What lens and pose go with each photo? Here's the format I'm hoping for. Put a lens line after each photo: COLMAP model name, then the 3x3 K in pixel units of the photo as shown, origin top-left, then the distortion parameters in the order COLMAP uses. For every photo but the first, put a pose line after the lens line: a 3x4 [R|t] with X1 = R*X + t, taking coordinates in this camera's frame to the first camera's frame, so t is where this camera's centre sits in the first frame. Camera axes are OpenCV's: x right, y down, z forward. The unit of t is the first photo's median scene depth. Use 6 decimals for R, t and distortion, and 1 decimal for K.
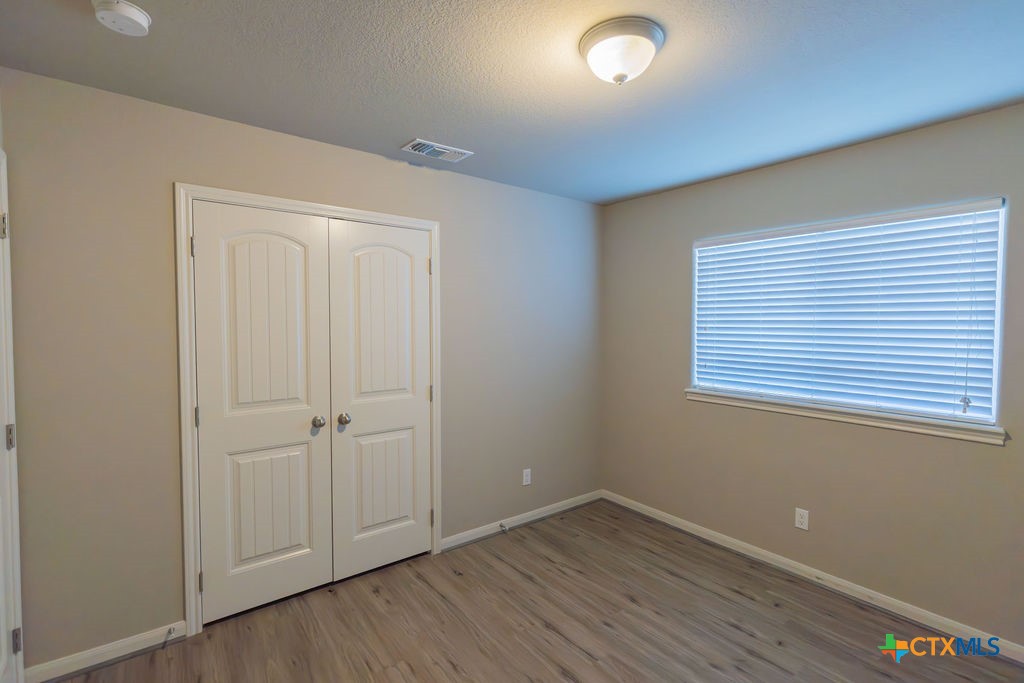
lens RADIAL K [[480.6, 0, 522.0], [0, 480.6, 338.0], [0, 0, 1]] dist [0.002313, -0.001664]
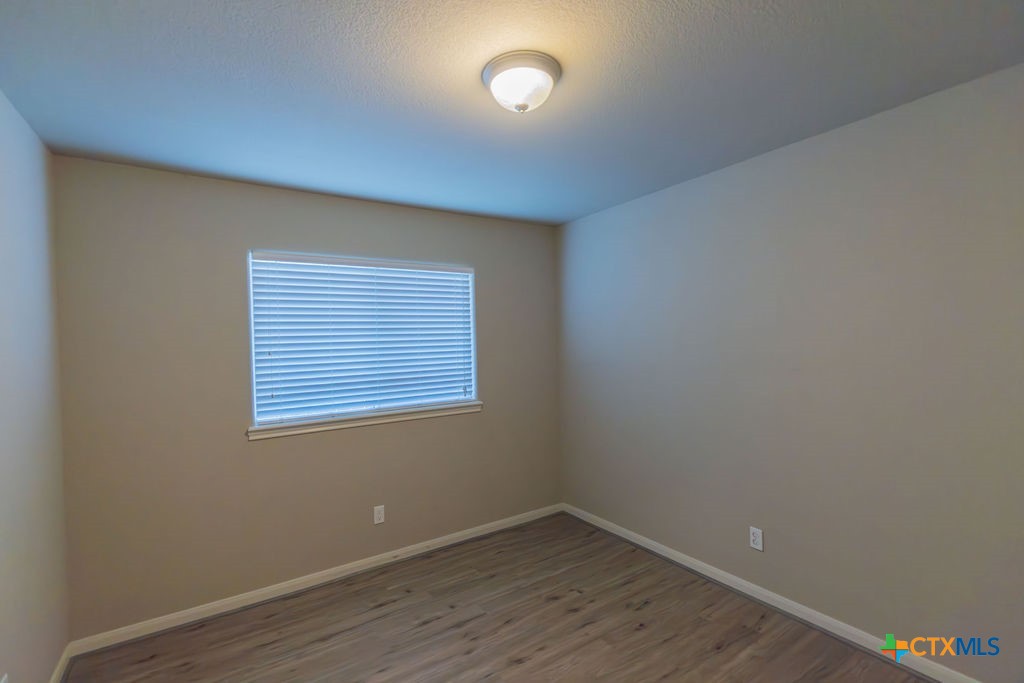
lens RADIAL K [[447.7, 0, 519.6], [0, 447.7, 340.8], [0, 0, 1]] dist [0.001418, 0.000068]
pose [[0.077861, -0.012924, 0.996880, -0.448748], [0.060904, 0.998110, 0.008183, -0.025485], [-0.995102, 0.060077, 0.078501, 0.559302]]
